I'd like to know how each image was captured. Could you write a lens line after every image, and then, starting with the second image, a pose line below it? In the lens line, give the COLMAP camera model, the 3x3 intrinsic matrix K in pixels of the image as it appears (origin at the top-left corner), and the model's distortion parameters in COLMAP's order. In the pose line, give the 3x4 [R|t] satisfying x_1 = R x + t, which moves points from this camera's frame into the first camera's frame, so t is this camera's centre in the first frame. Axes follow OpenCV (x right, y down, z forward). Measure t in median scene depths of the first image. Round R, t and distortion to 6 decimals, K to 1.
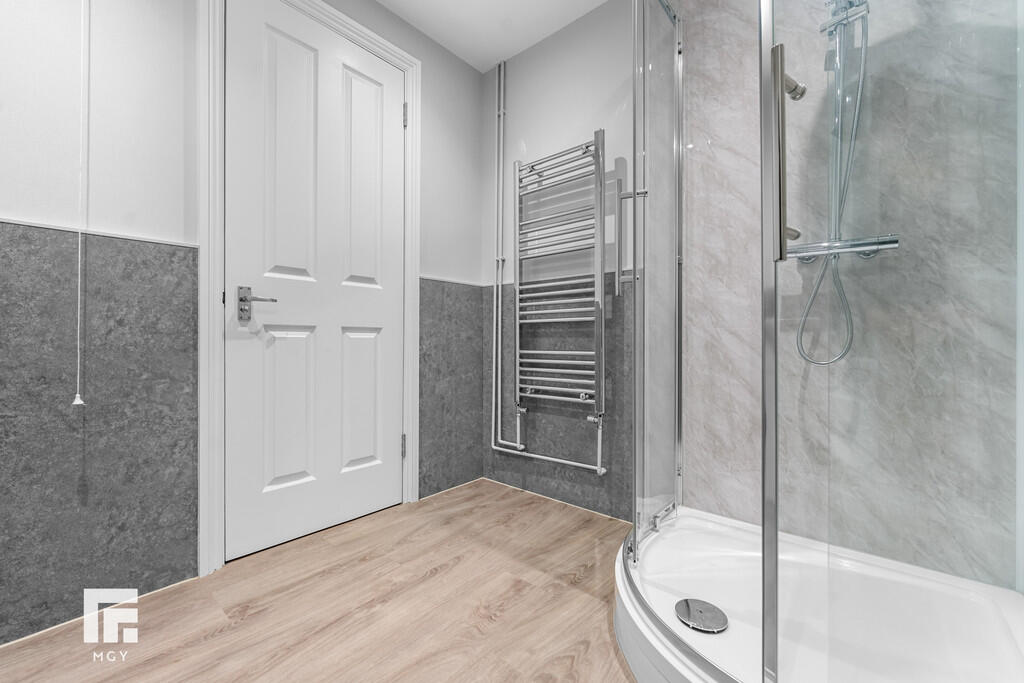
lens RADIAL K [[422.5, 0, 510.5], [0, 422.5, 343.3], [0, 0, 1]] dist [-0.001118, -0.000331]
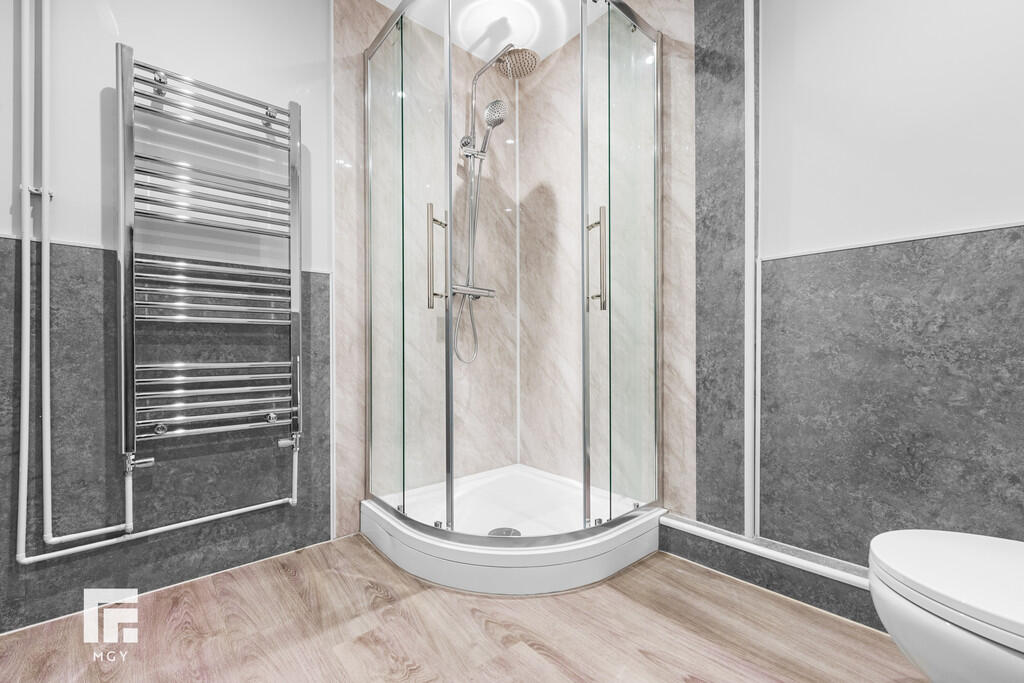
lens RADIAL K [[419.5, 0, 505.9], [0, 419.5, 350.9], [0, 0, 1]] dist [-0.001425, -0.000149]
pose [[0.142937, -0.005593, 0.989716, -0.568518], [0.009010, 0.999950, 0.004349, -0.001622], [-0.989691, 0.008295, 0.142980, 0.451427]]
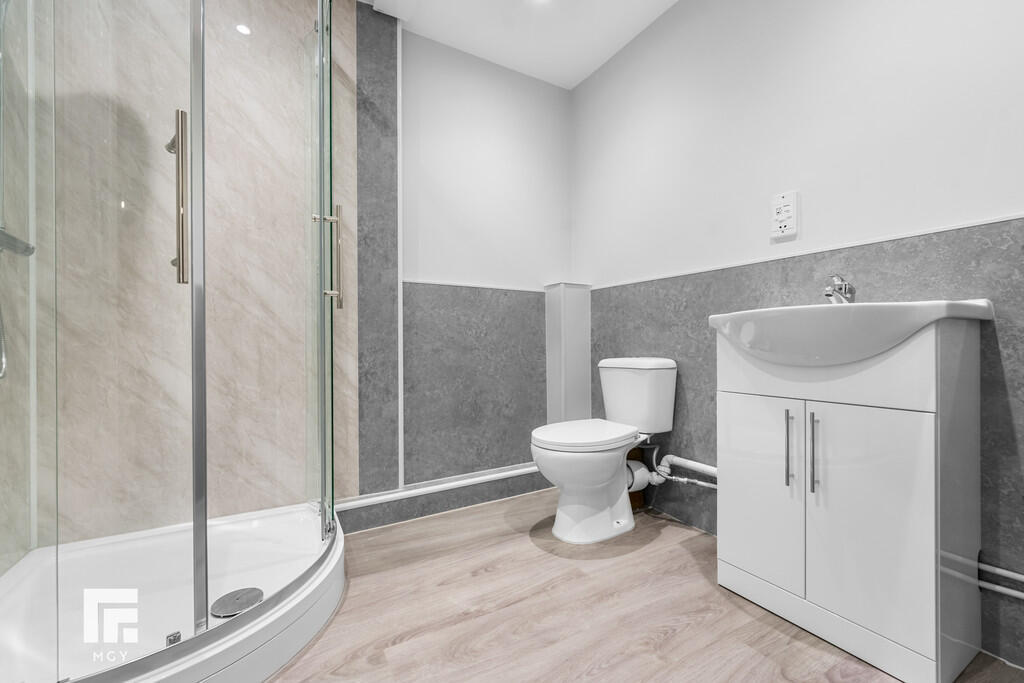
lens RADIAL K [[422.5, 0, 510.5], [0, 422.5, 343.3], [0, 0, 1]] dist [-0.001118, -0.000331]
pose [[-0.943787, 0.004145, 0.330527, -0.326587], [0.006988, 0.999948, 0.007415, -0.012636], [-0.330479, 0.009308, -0.943767, 1.031310]]
